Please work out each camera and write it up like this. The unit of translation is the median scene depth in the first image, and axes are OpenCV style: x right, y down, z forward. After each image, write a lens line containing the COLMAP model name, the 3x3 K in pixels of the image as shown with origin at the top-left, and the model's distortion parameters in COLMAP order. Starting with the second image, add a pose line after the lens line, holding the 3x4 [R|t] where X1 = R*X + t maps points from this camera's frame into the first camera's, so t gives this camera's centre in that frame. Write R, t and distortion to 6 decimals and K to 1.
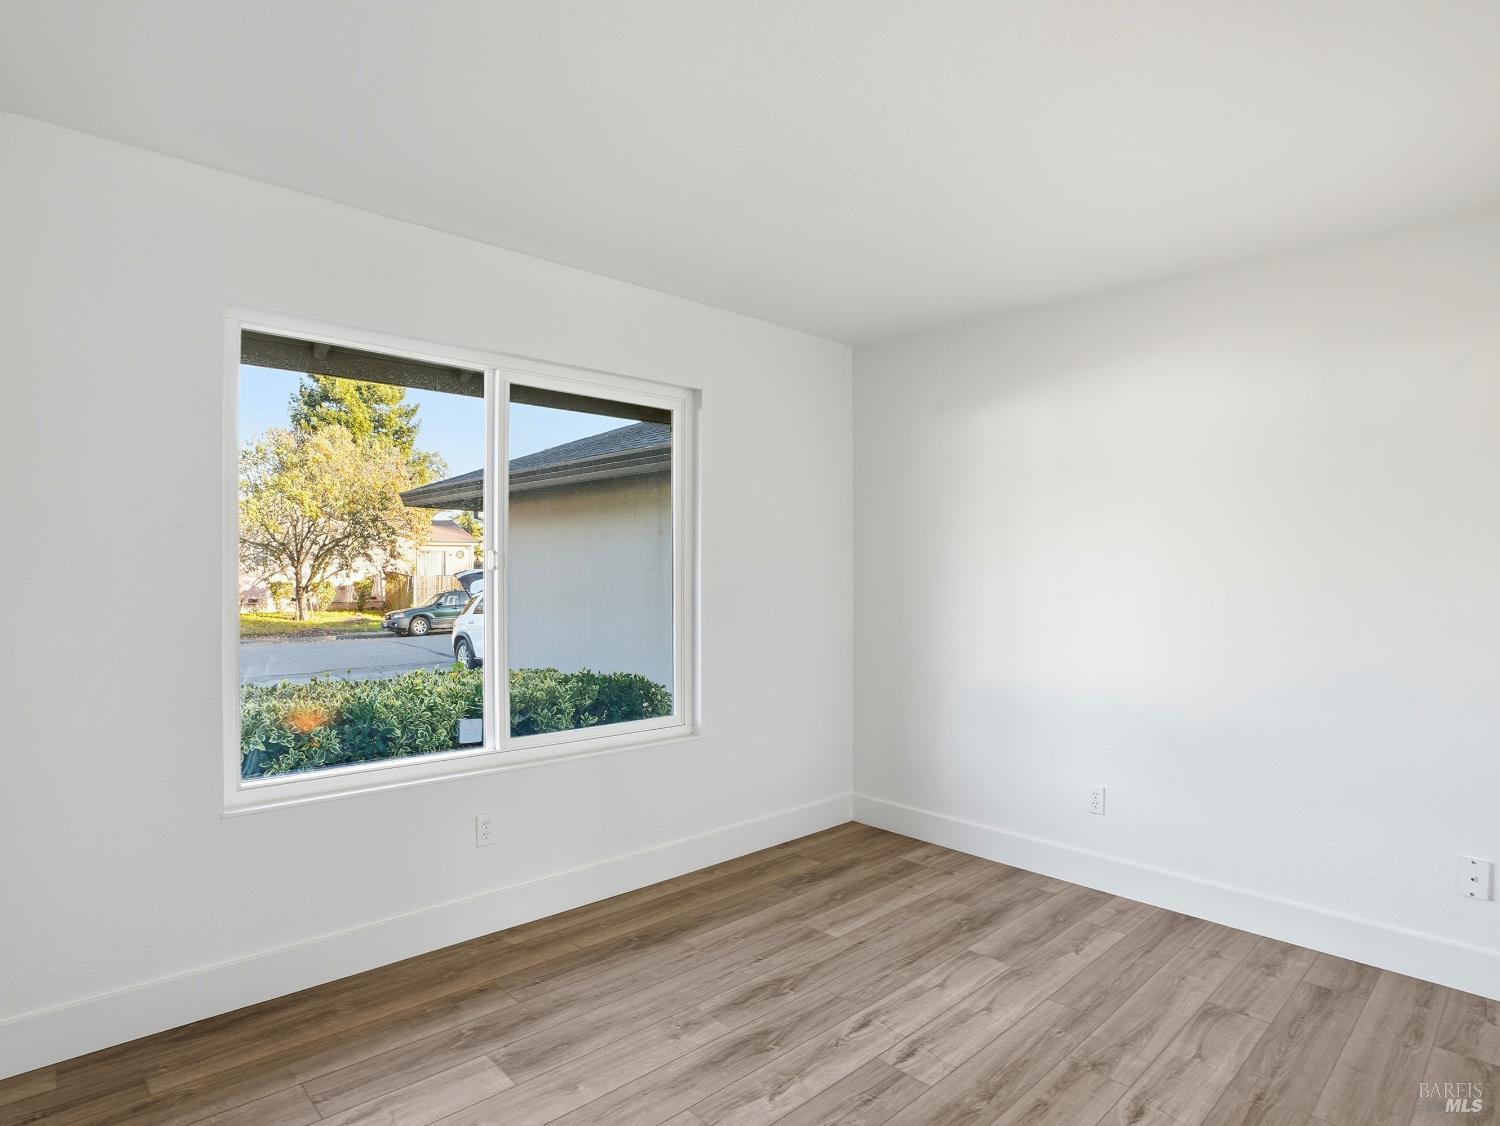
lens RADIAL K [[794.1, 0, 768.6], [0, 794.1, 561.2], [0, 0, 1]] dist [-0.060969, 0.017302]
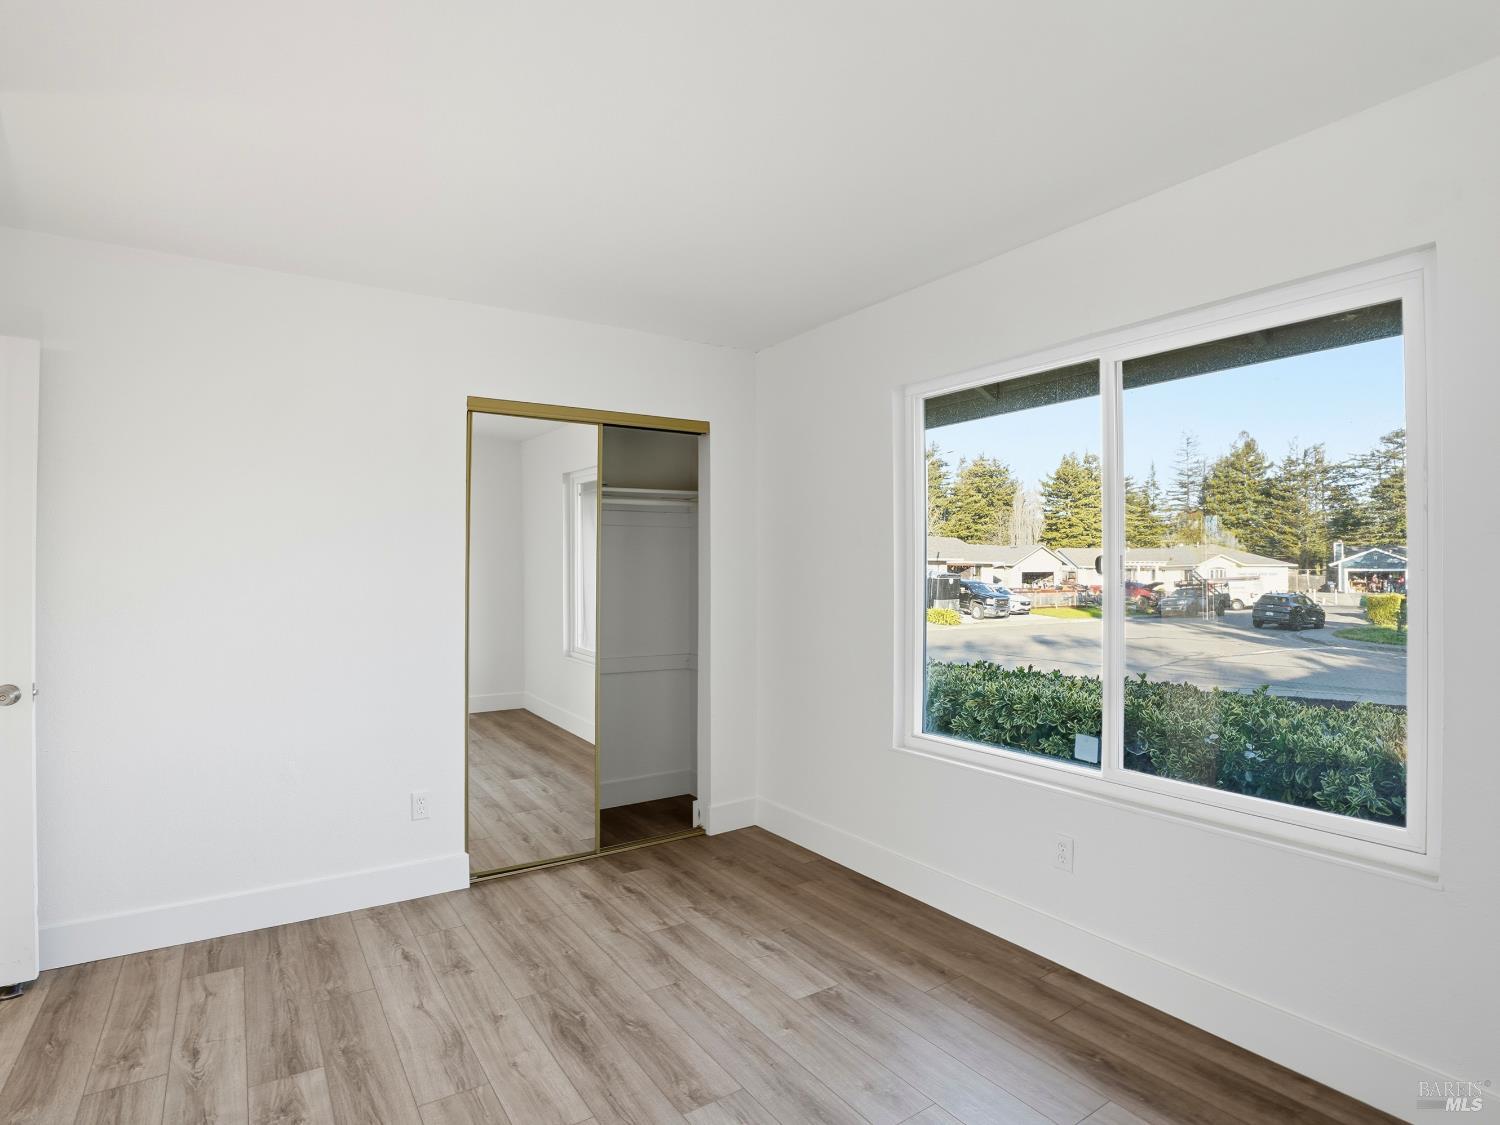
lens RADIAL K [[794.1, 0, 768.6], [0, 794.1, 560.7], [0, 0, 1]] dist [-0.060969, 0.017302]
pose [[-0.167480, -0.029609, -0.985431, 0.645804], [0.013729, 0.999382, -0.032362, 0.021275], [0.985780, -0.018949, -0.166970, 0.840425]]
